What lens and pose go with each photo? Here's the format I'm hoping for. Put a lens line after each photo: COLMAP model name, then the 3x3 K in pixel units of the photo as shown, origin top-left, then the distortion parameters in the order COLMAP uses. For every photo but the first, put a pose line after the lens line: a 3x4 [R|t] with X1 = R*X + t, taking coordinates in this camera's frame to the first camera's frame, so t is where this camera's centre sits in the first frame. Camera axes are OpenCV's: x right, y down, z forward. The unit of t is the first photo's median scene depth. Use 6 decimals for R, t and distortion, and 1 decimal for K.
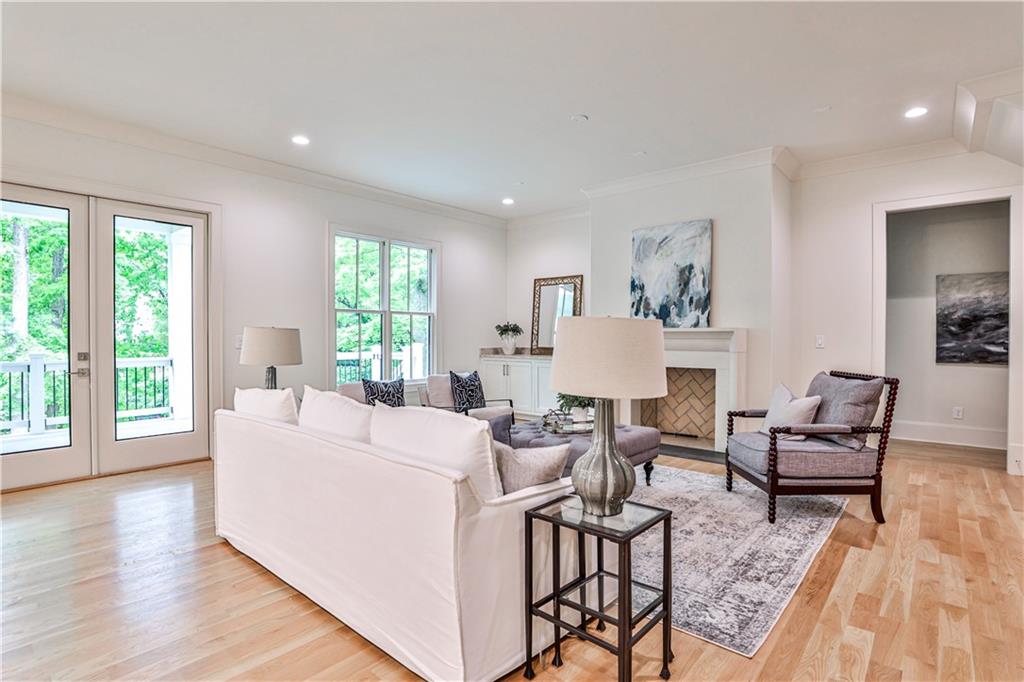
lens RADIAL K [[499.3, 0, 518.1], [0, 499.3, 339.9], [0, 0, 1]] dist [-0.033914, 0.001028]
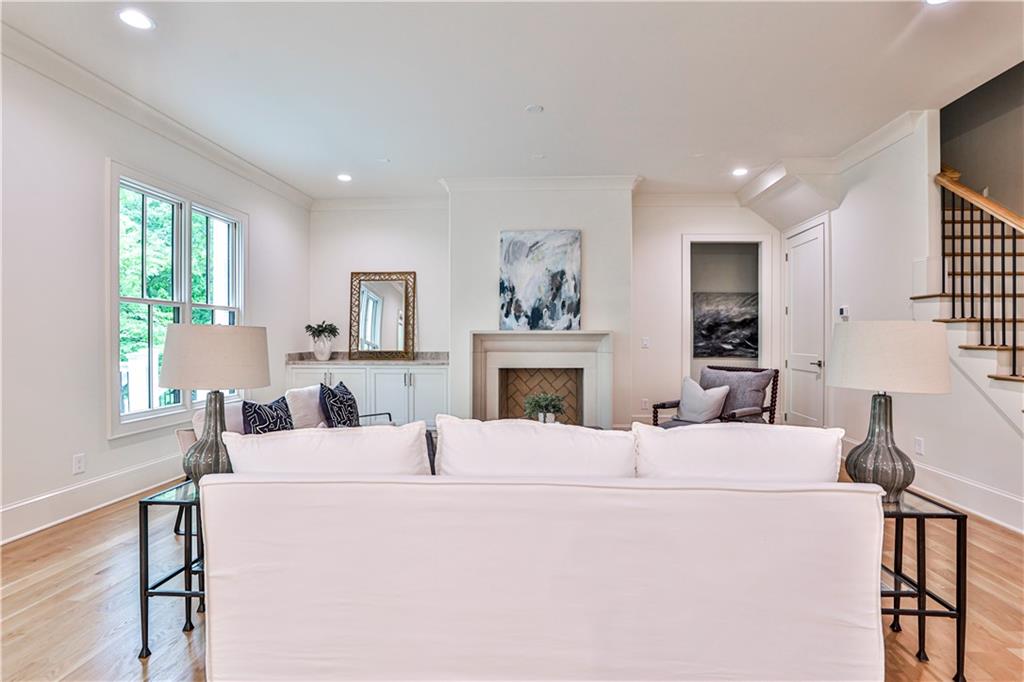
lens RADIAL K [[499.3, 0, 518.1], [0, 499.3, 339.9], [0, 0, 1]] dist [-0.033914, 0.001028]
pose [[0.801730, -0.003725, 0.597675, -0.358232], [0.005833, 0.999982, -0.001592, -0.002393], [-0.597659, 0.004762, 0.801737, 0.197420]]
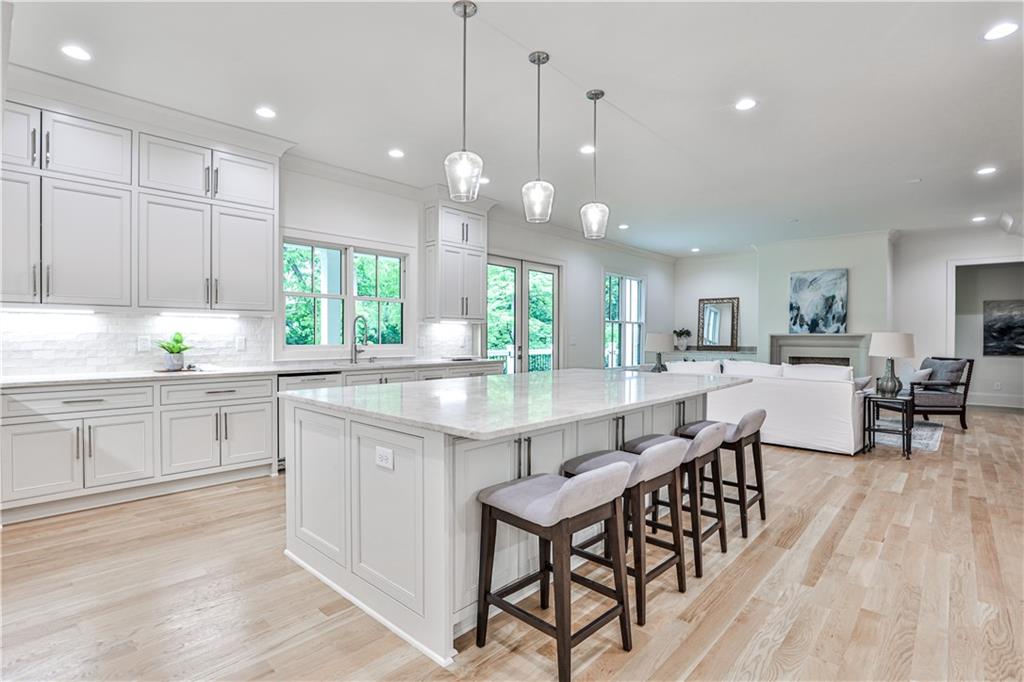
lens RADIAL K [[486.2, 0, 524.9], [0, 486.2, 340.8], [0, 0, 1]] dist [-0.029026, 0.007166]
pose [[0.999633, 0.003567, -0.026868, -0.632095], [-0.003585, 0.999993, -0.000630, 0.005366], [0.026866, 0.000726, 0.999639, -0.631959]]
